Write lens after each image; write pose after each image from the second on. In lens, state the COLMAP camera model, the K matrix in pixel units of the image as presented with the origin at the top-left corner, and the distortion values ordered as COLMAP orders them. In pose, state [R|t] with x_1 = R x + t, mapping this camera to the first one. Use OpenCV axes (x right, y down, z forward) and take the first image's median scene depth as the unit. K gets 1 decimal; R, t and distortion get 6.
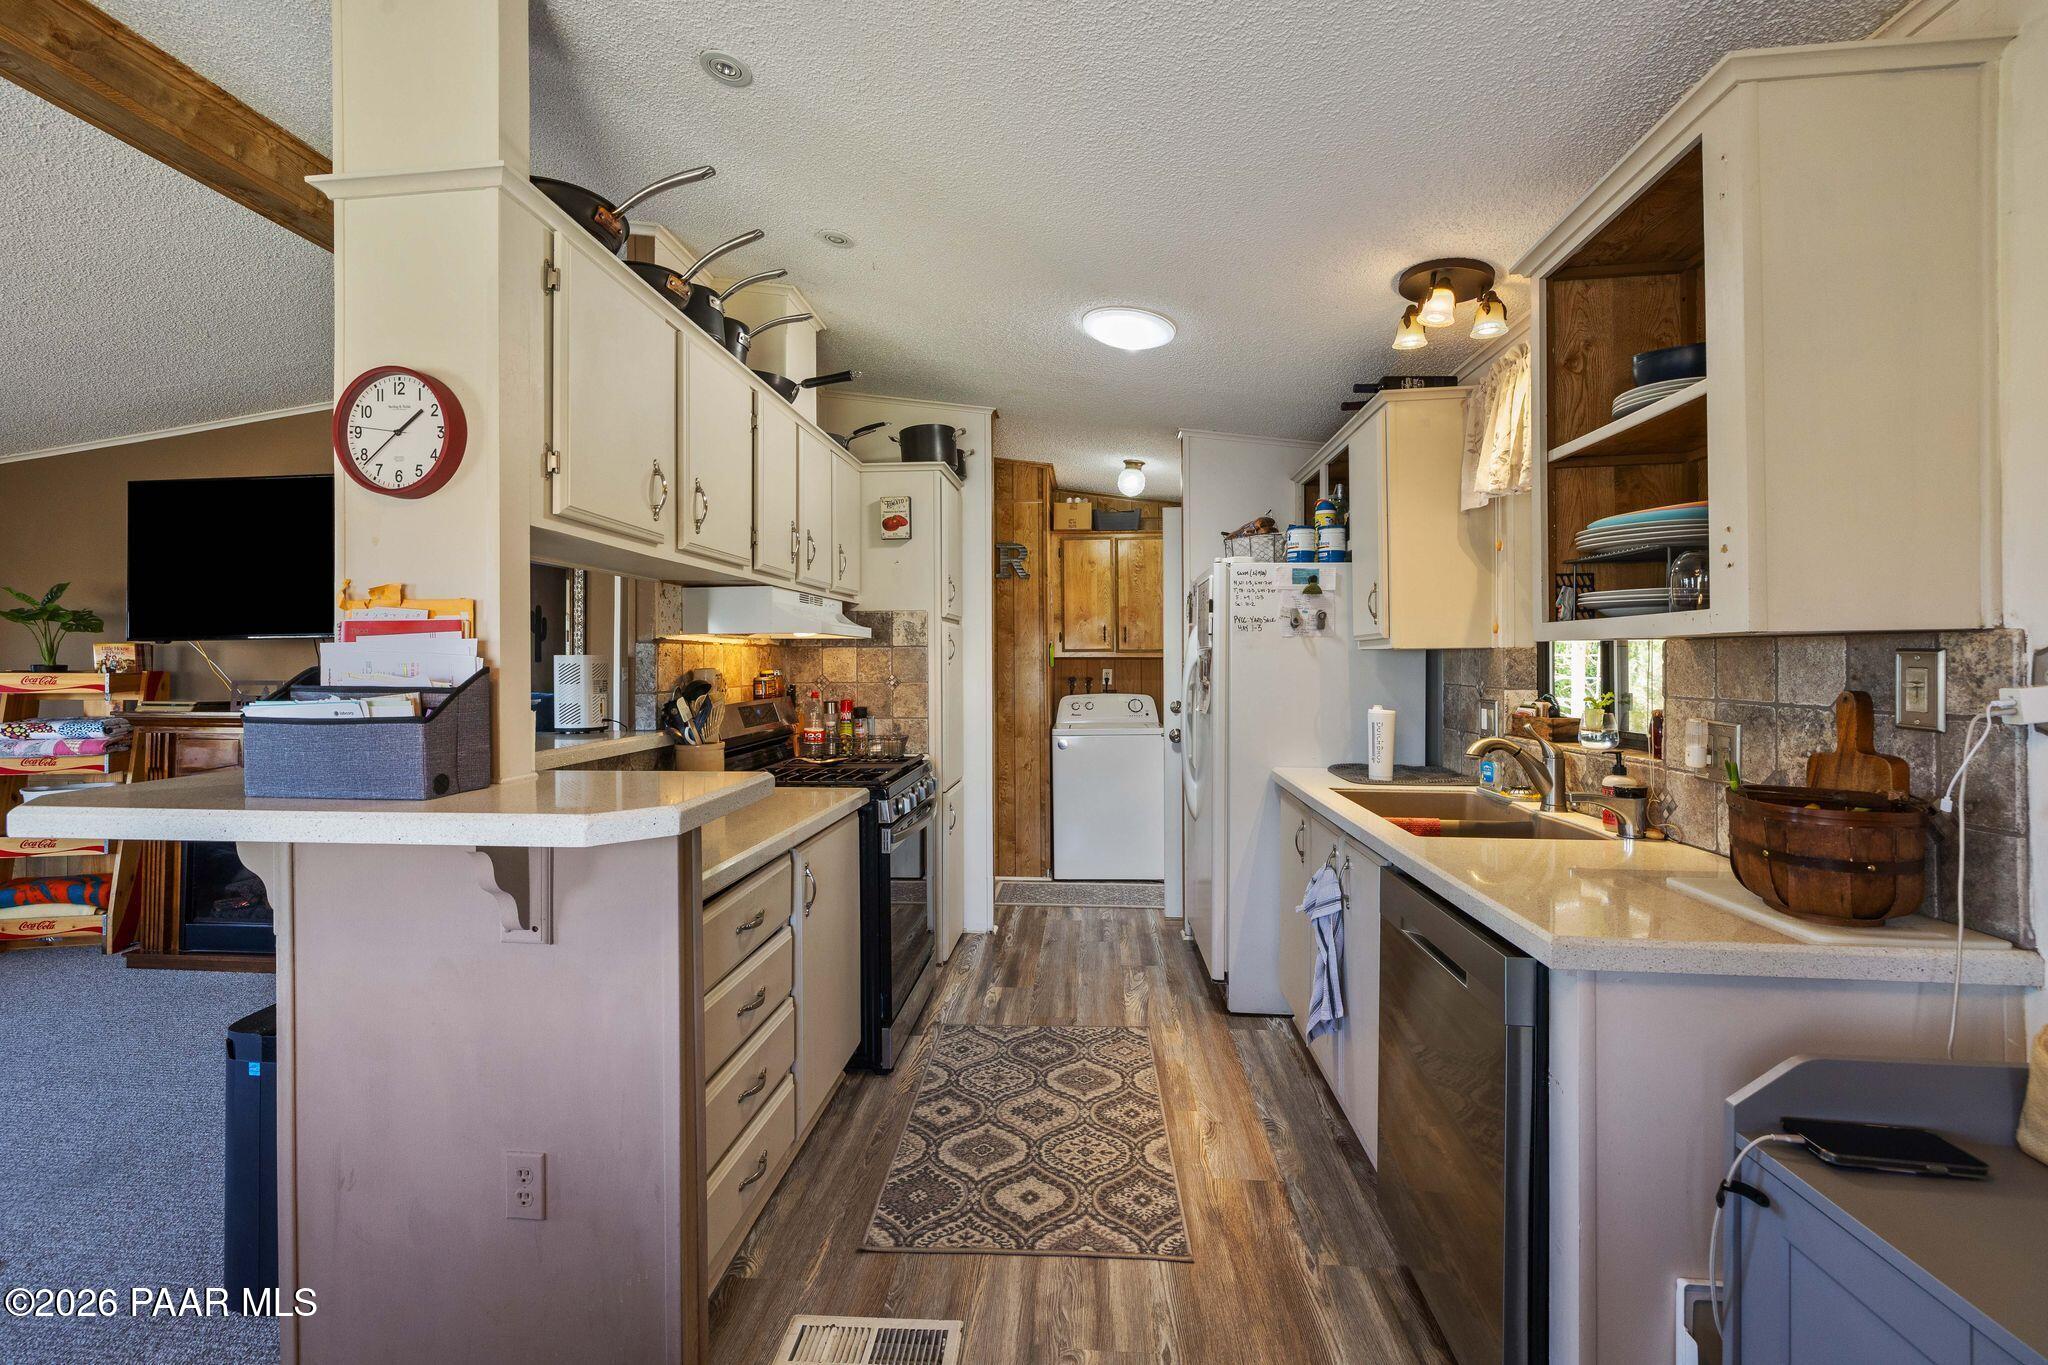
lens RADIAL K [[856.9, 0, 1011.5], [0, 856.9, 663.1], [0, 0, 1]] dist [-0.000524, 0.000845]
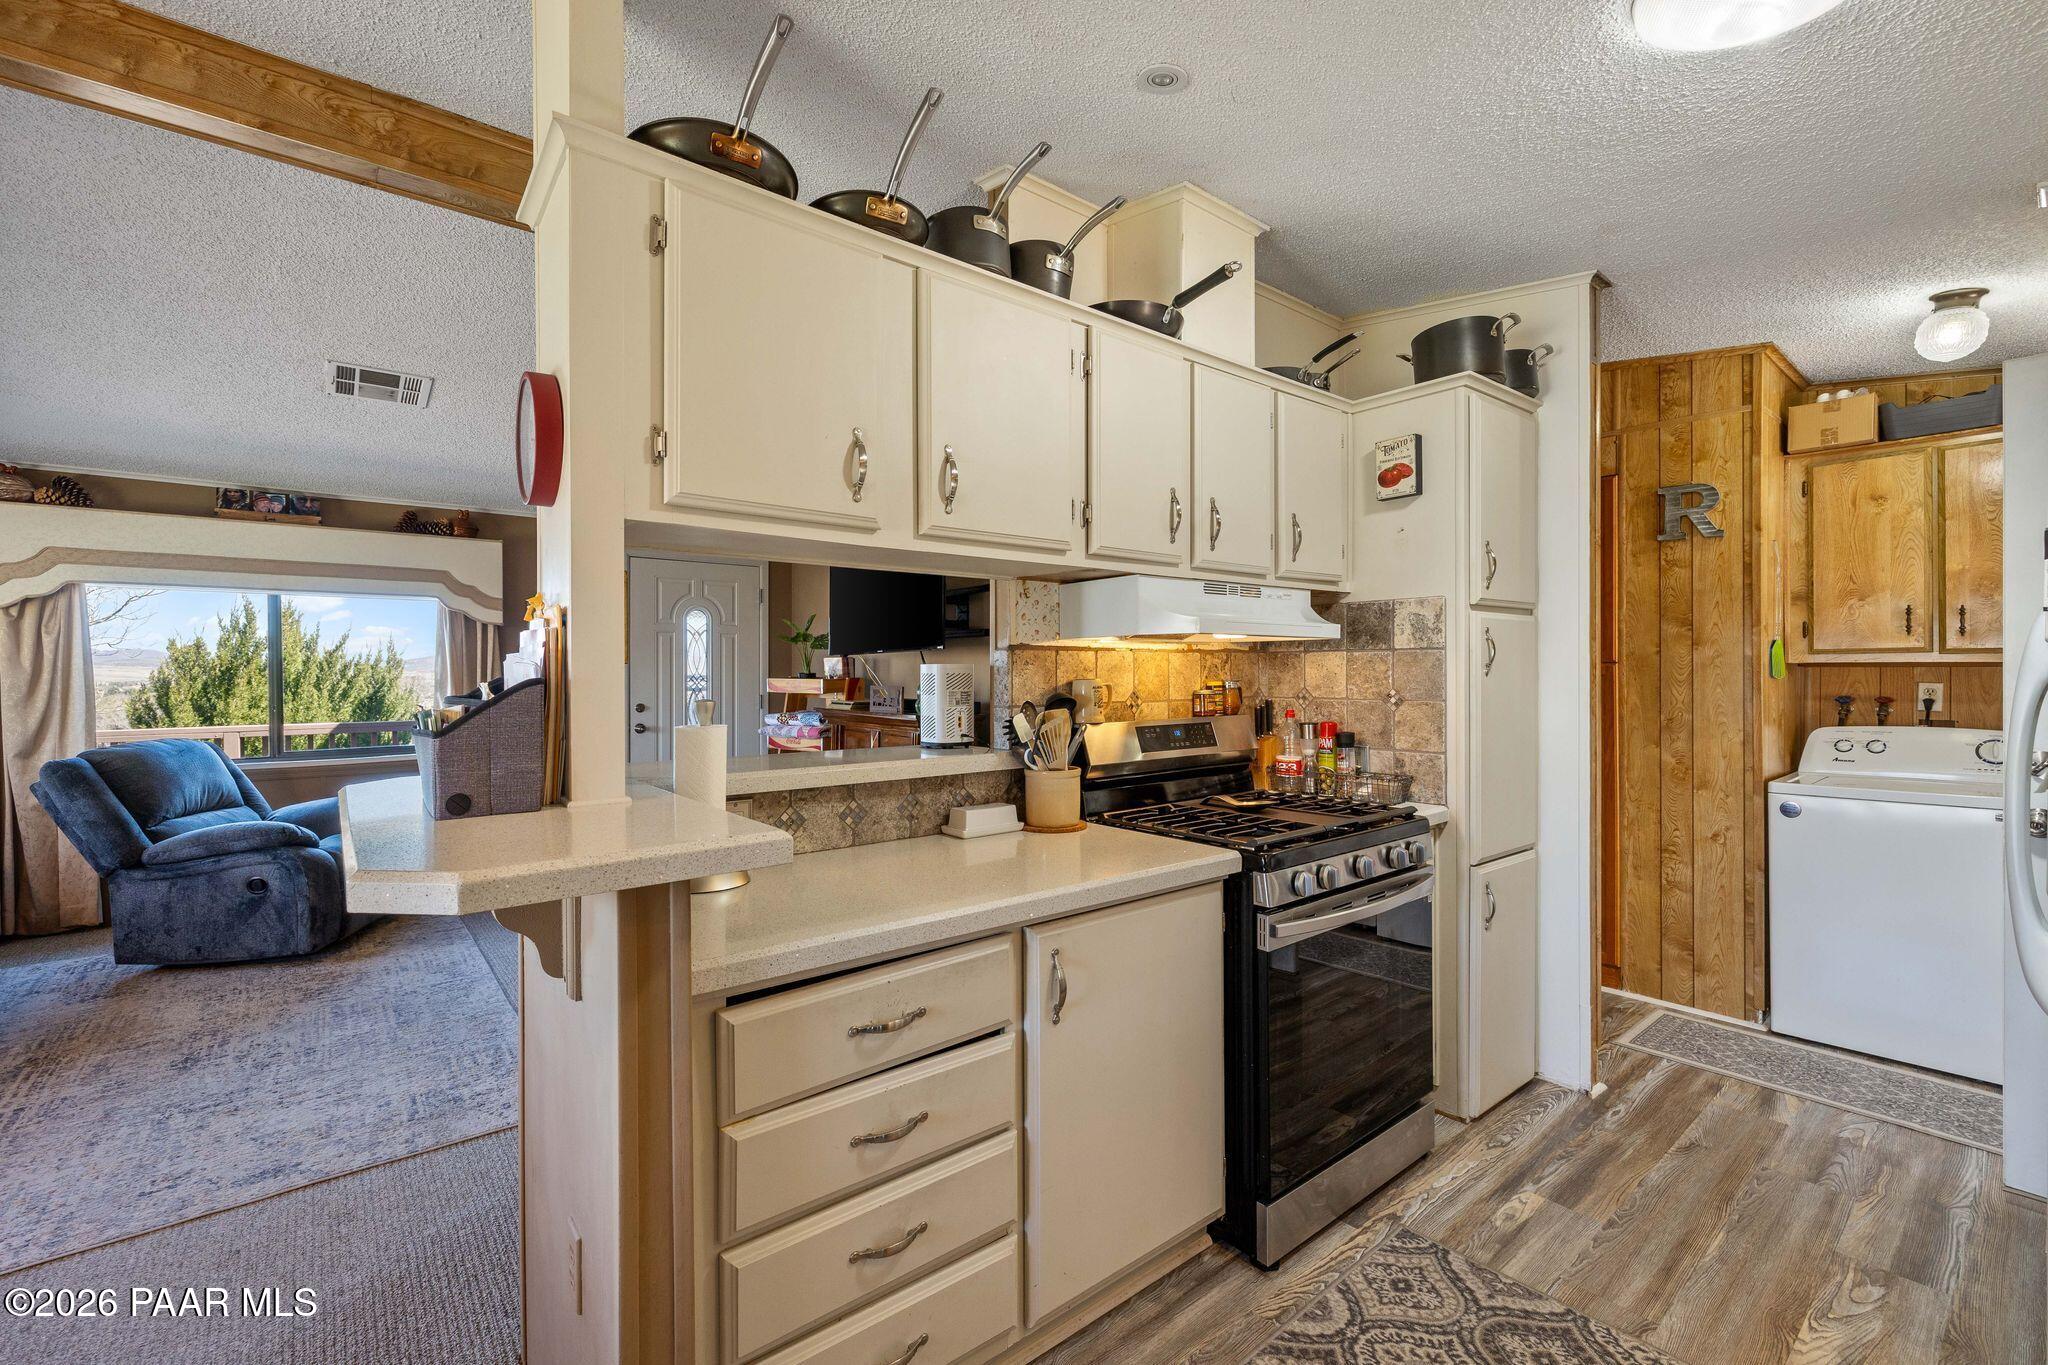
lens RADIAL K [[859.5, 0, 1018.4], [0, 859.5, 675.7], [0, 0, 1]] dist [0.001611, 0.000025]
pose [[0.701932, 0.004400, -0.712231, 0.178805], [-0.000716, 0.999985, 0.005472, -0.001581], [0.712244, -0.003331, 0.701924, 0.326779]]
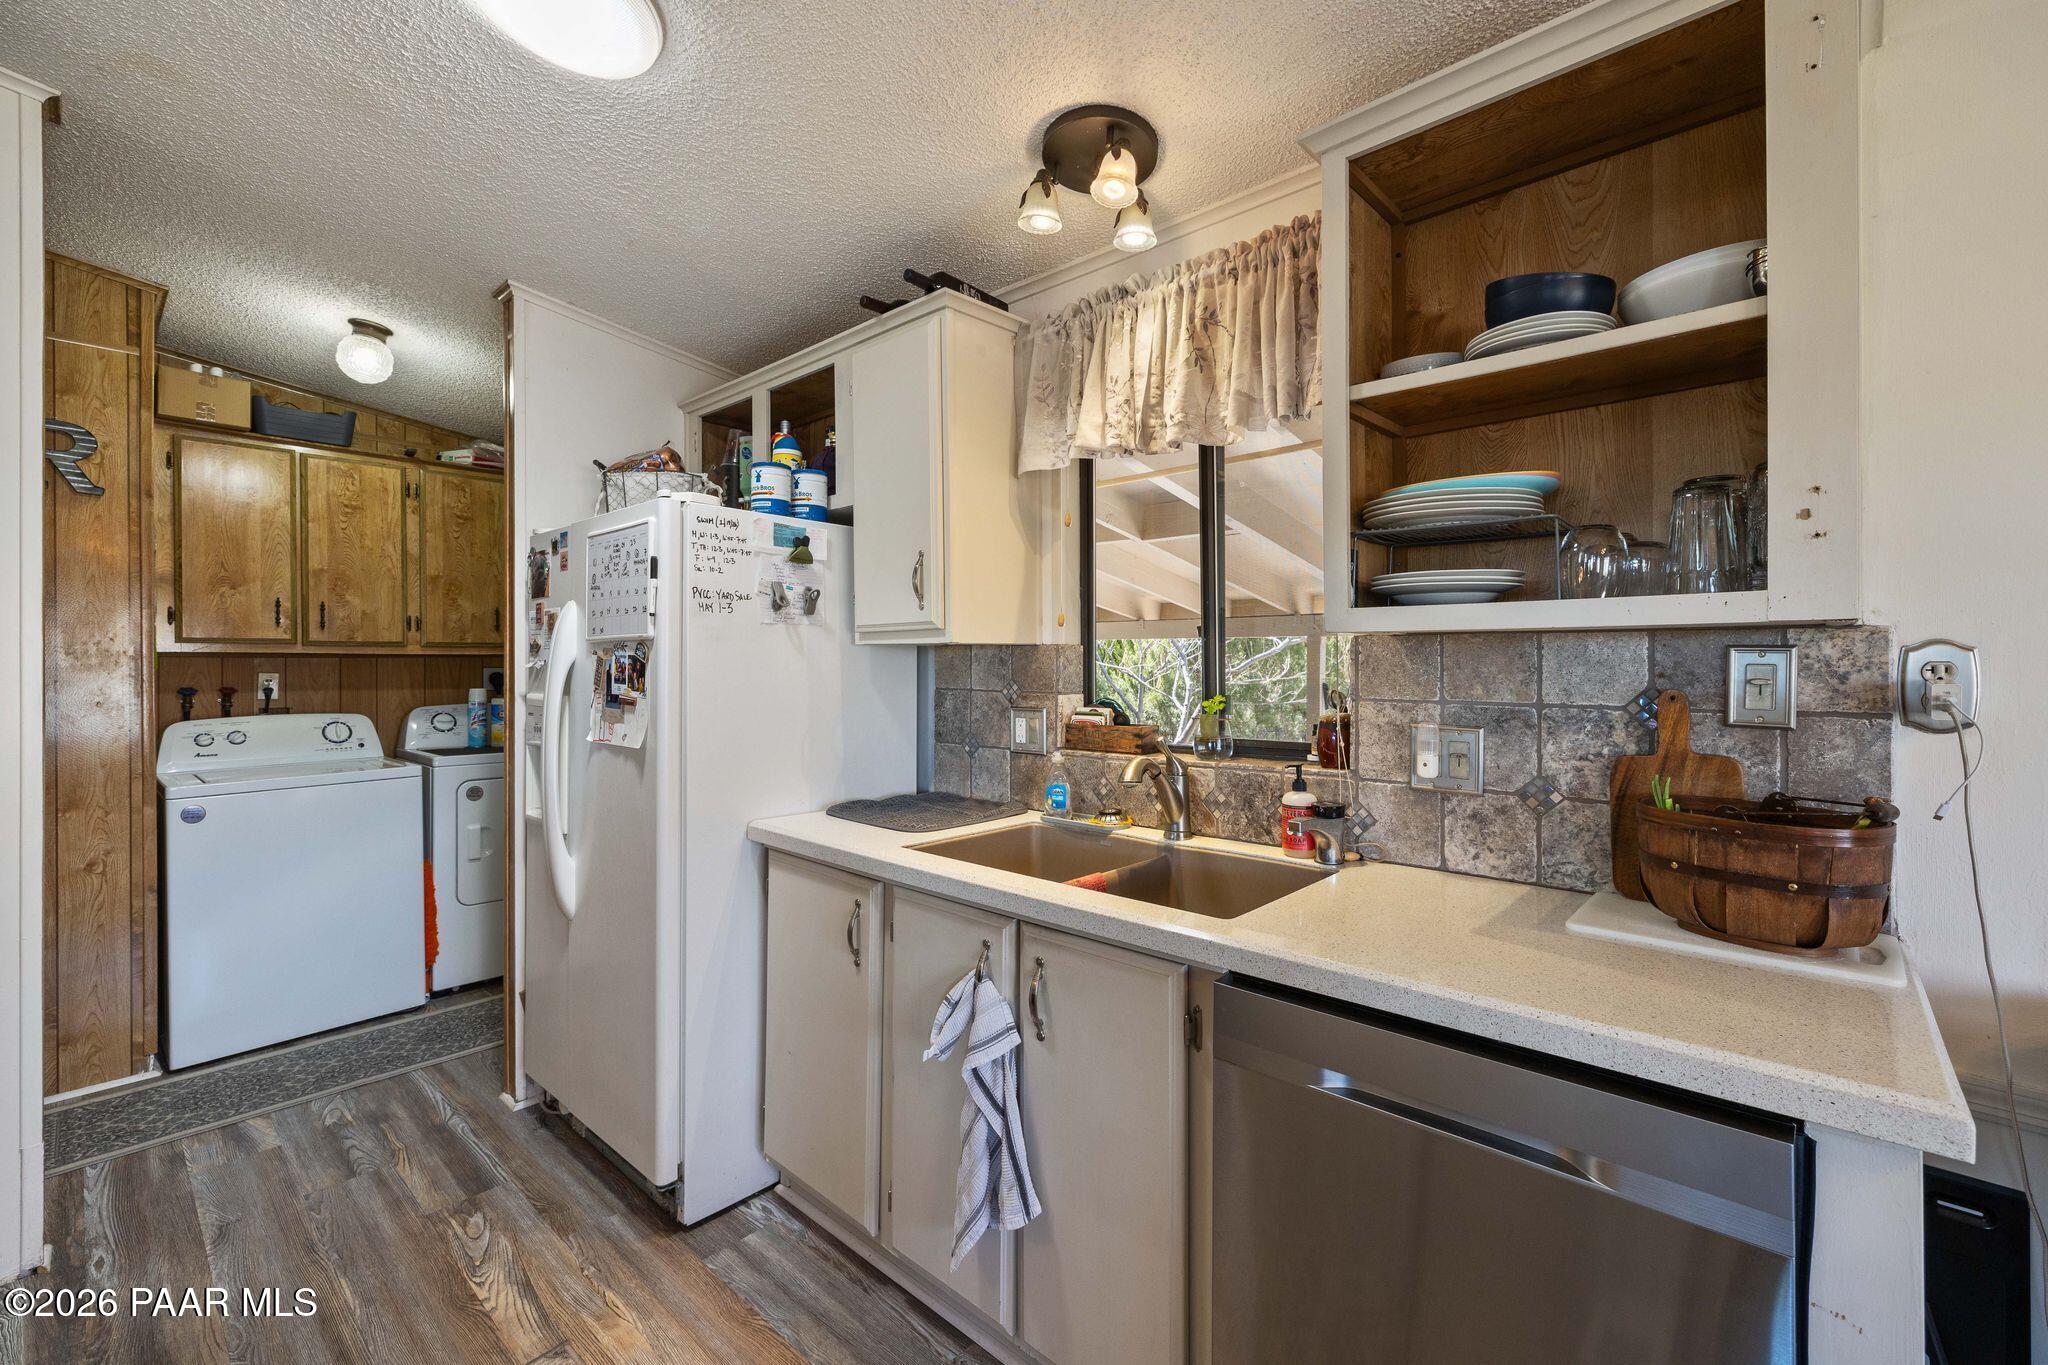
lens RADIAL K [[856.9, 0, 1011.5], [0, 856.9, 663.1], [0, 0, 1]] dist [-0.000524, 0.000845]
pose [[0.604607, 0.002185, 0.796521, -0.096304], [0.000021, 0.999996, -0.002760, 0.002605], [-0.796524, 0.001685, 0.604605, 0.438709]]
